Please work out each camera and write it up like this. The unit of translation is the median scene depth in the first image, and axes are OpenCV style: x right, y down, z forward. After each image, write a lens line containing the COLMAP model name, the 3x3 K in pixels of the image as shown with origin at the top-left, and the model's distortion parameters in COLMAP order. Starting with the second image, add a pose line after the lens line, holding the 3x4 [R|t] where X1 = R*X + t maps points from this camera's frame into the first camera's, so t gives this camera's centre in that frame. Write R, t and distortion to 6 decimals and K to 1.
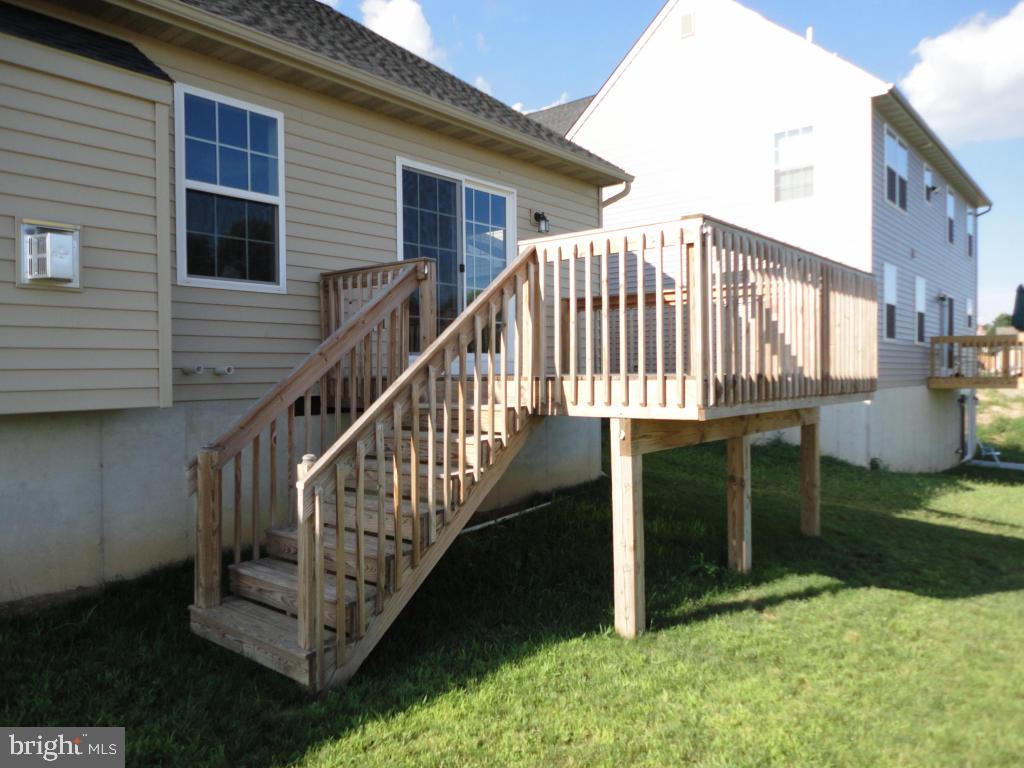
lens RADIAL K [[741.5, 0, 506.3], [0, 741.5, 382.0], [0, 0, 1]] dist [-0.009693, 0.001608]
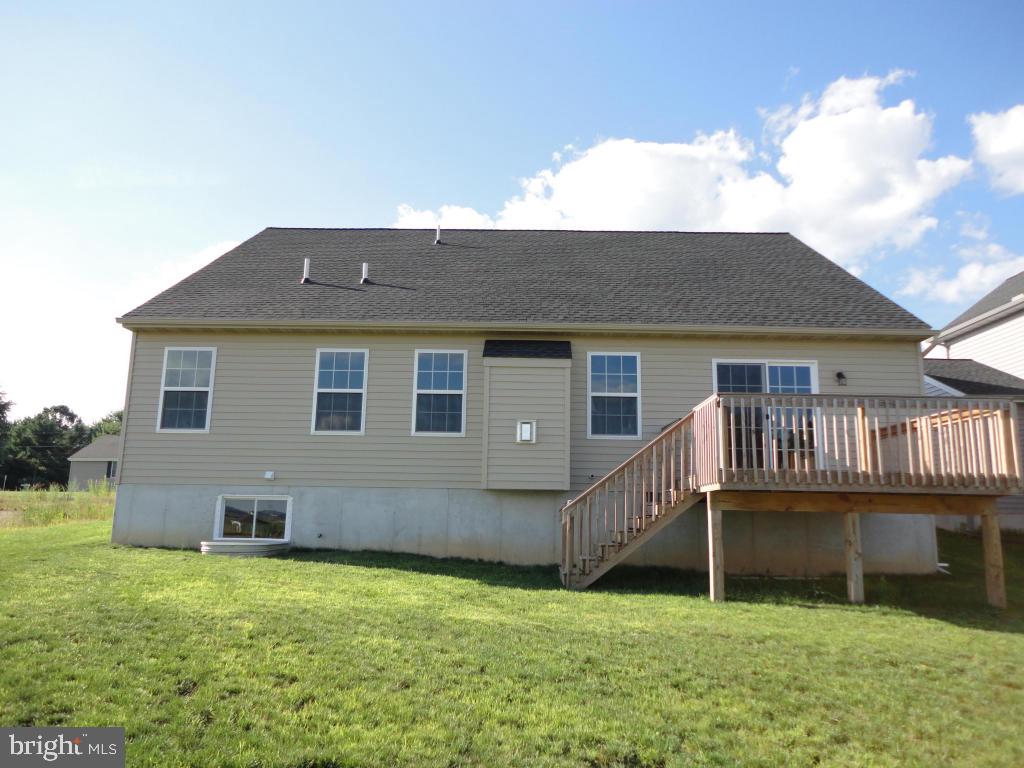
lens RADIAL K [[741.5, 0, 514.4], [0, 741.5, 384.3], [0, 0, 1]] dist [-0.009693, 0.001608]
pose [[0.636968, -0.115900, -0.762128, 1.046670], [-0.034596, 0.983340, -0.178455, 0.104995], [0.770113, 0.140037, 0.622346, -0.545970]]
